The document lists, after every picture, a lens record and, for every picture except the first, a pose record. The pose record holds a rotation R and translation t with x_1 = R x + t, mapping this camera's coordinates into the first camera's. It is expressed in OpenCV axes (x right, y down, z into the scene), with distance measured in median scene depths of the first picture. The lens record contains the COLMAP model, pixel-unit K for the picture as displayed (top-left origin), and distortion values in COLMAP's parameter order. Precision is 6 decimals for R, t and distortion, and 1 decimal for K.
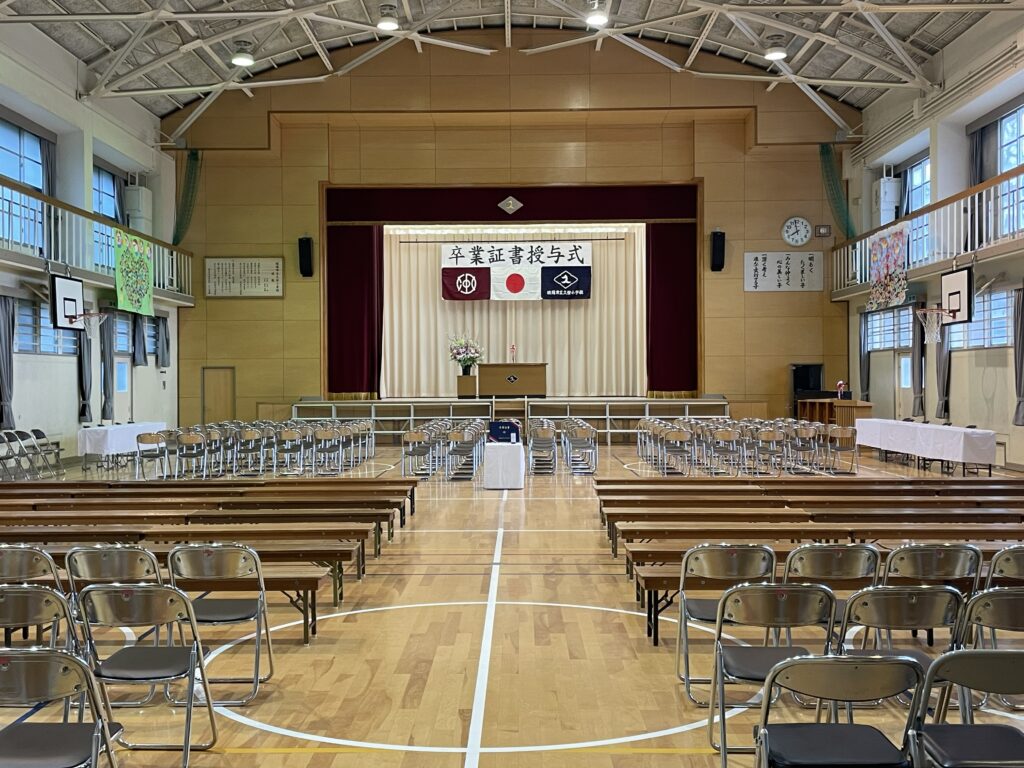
lens RADIAL K [[1100.2, 0, 510.2], [0, 1100.2, 356.7], [0, 0, 1]] dist [0.118846, -0.006488]
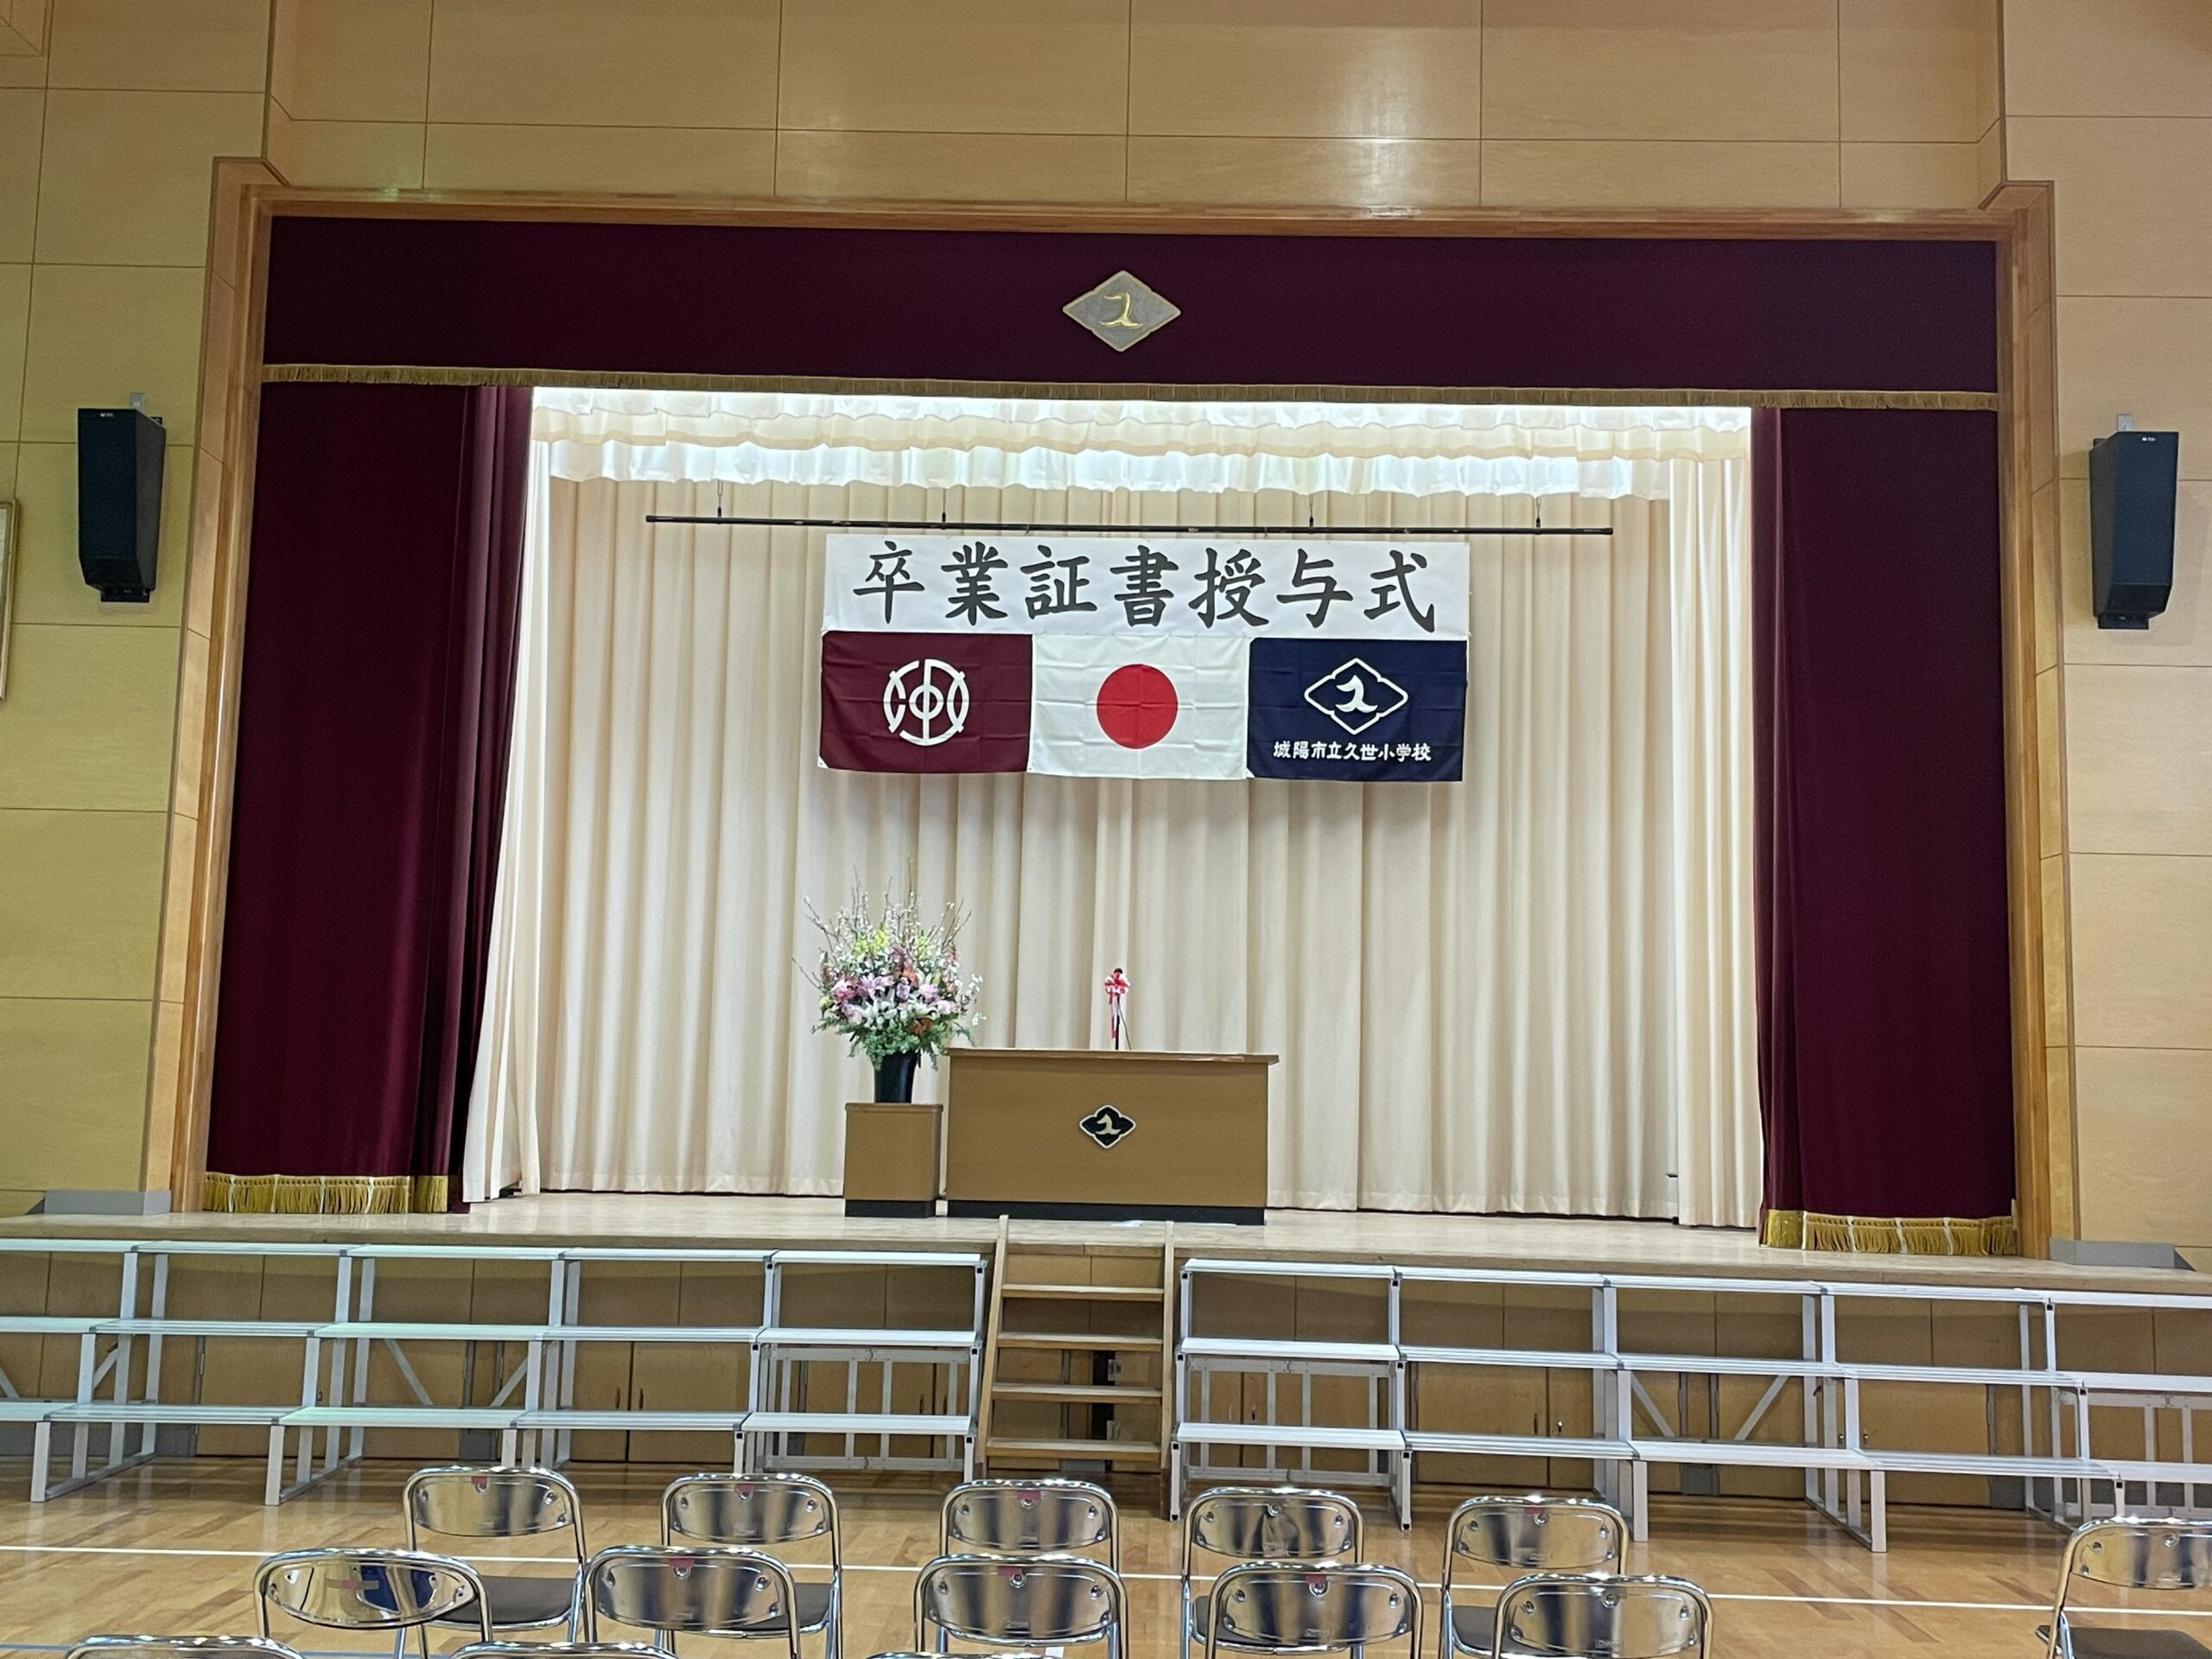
lens RADIAL K [[2376.5, 0, 1102.1], [0, 2376.5, 770.5], [0, 0, 1]] dist [0.118846, -0.006488]
pose [[0.999440, 0.026784, -0.020079, 0.007665], [-0.028978, 0.992543, -0.118399, 0.006300], [0.016758, 0.118915, 0.992763, 0.504756]]
